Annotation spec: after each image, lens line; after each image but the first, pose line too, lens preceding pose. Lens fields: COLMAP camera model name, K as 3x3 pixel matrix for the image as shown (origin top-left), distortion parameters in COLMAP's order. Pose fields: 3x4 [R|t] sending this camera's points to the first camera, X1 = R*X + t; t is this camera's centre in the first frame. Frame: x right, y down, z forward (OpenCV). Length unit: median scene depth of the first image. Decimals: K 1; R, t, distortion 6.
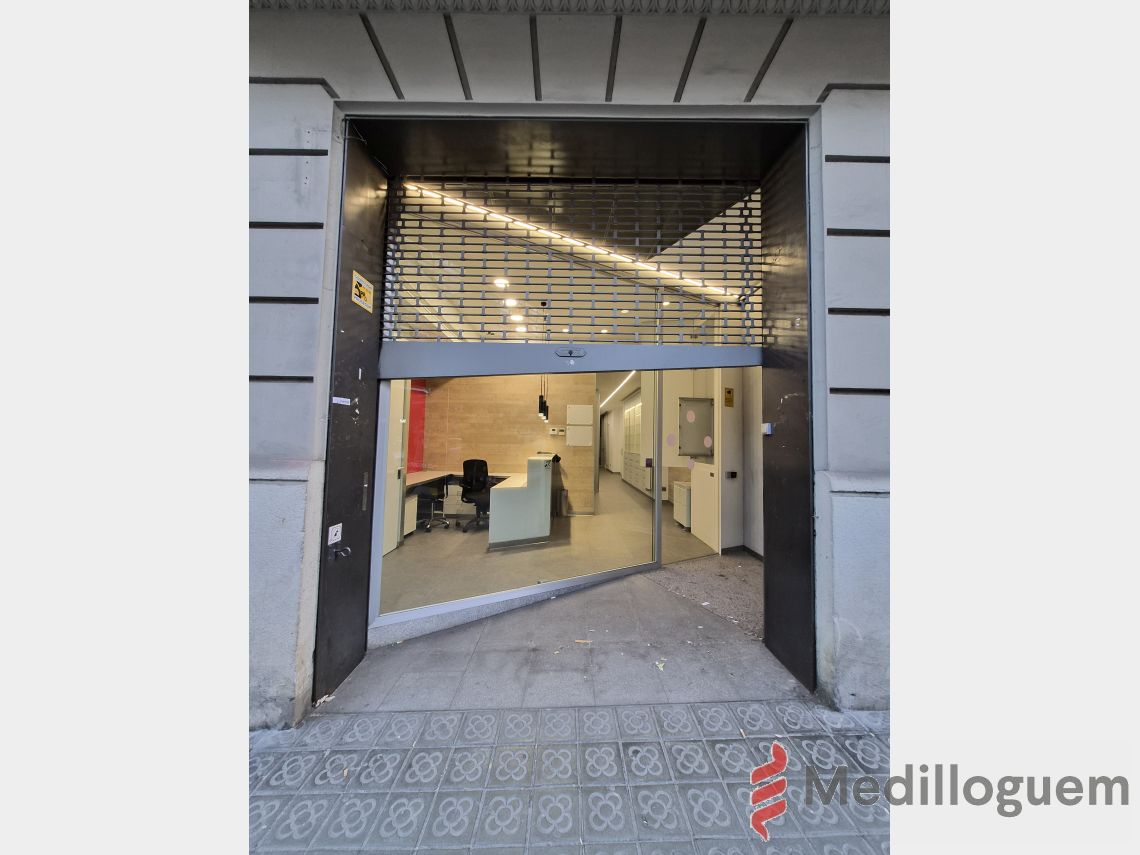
lens RADIAL K [[335.0, 0, 564.2], [0, 335.0, 426.0], [0, 0, 1]] dist [-0.001680, -0.000035]
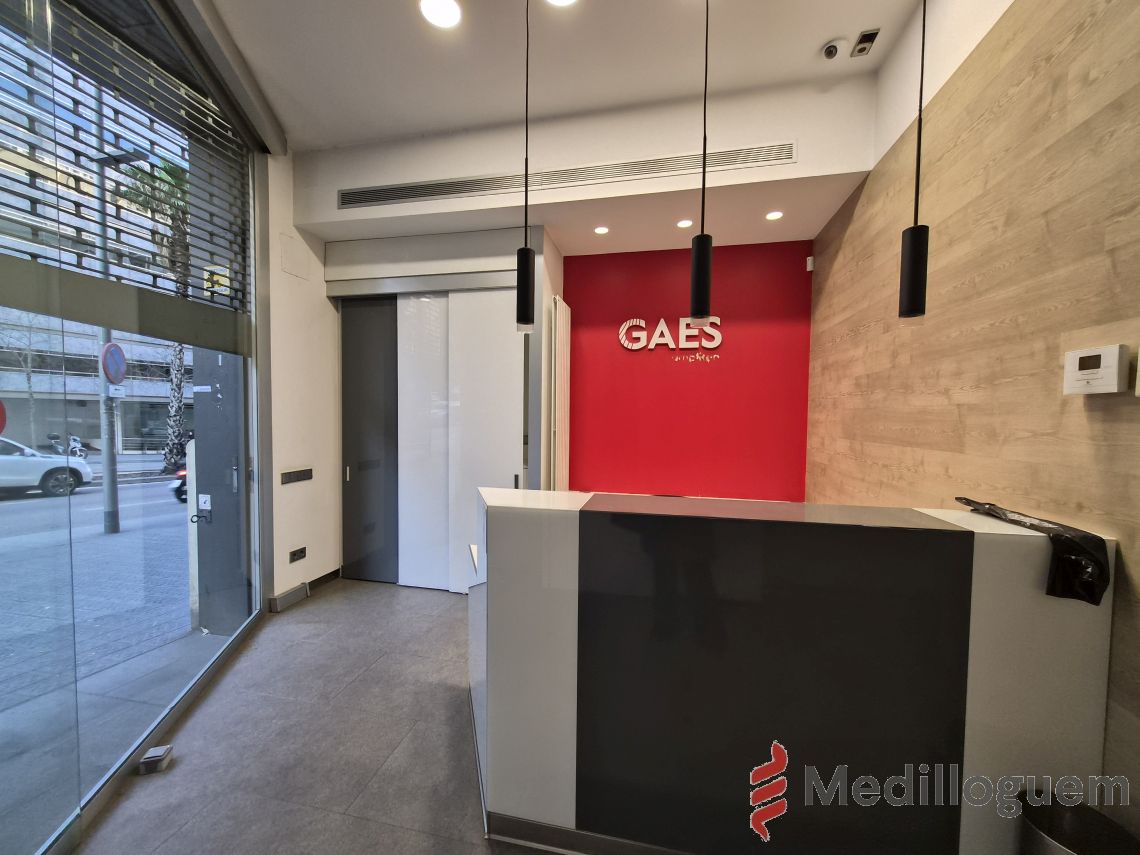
lens RADIAL K [[459.3, 0, 564.4], [0, 459.3, 432.9], [0, 0, 1]] dist [0.015064, 0.000206]
pose [[-0.213915, 0.021120, -0.976624, 0.575069], [0.032661, 0.999362, 0.014458, 0.086994], [0.976306, -0.028805, -0.214468, 2.328310]]
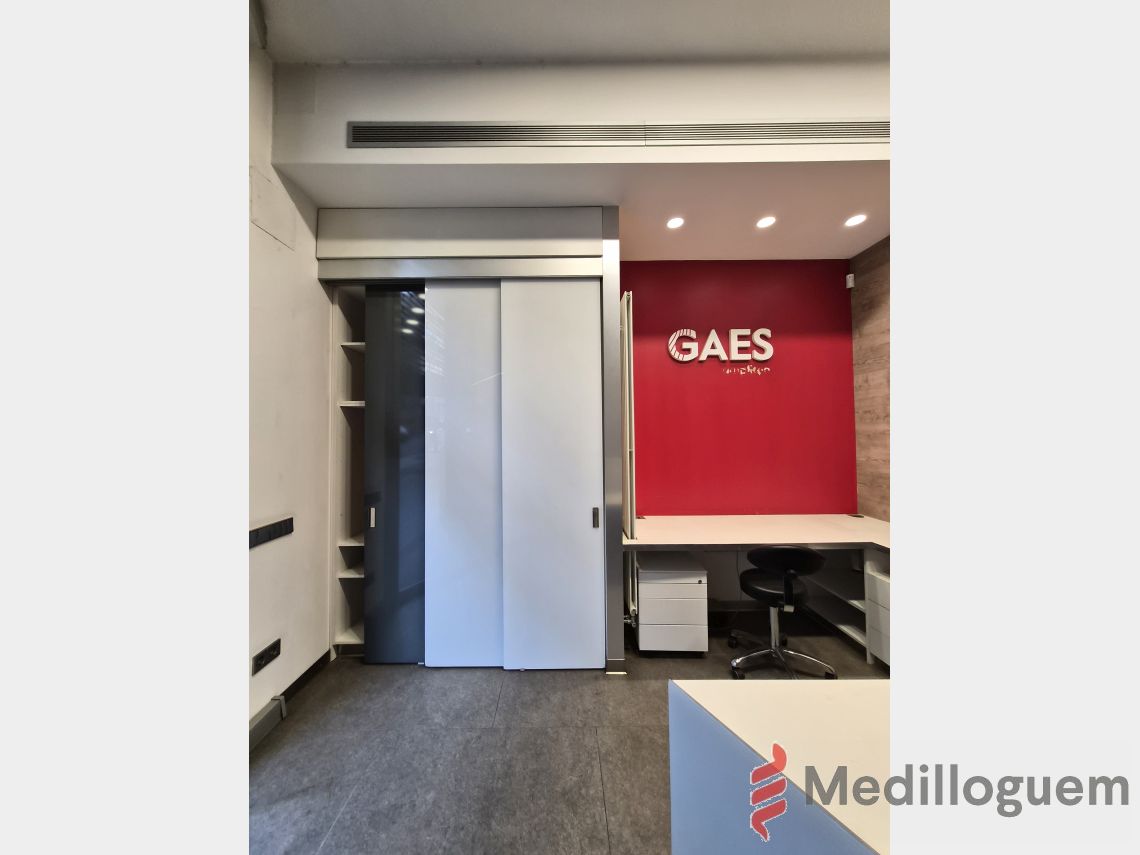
lens RADIAL K [[335.0, 0, 564.2], [0, 335.0, 426.0], [0, 0, 1]] dist [-0.001680, -0.000035]
pose [[0.006479, -0.037143, -0.999289, -0.015014], [0.059514, 0.997553, -0.036692, 0.053864], [0.998206, -0.059234, 0.008674, 1.753774]]
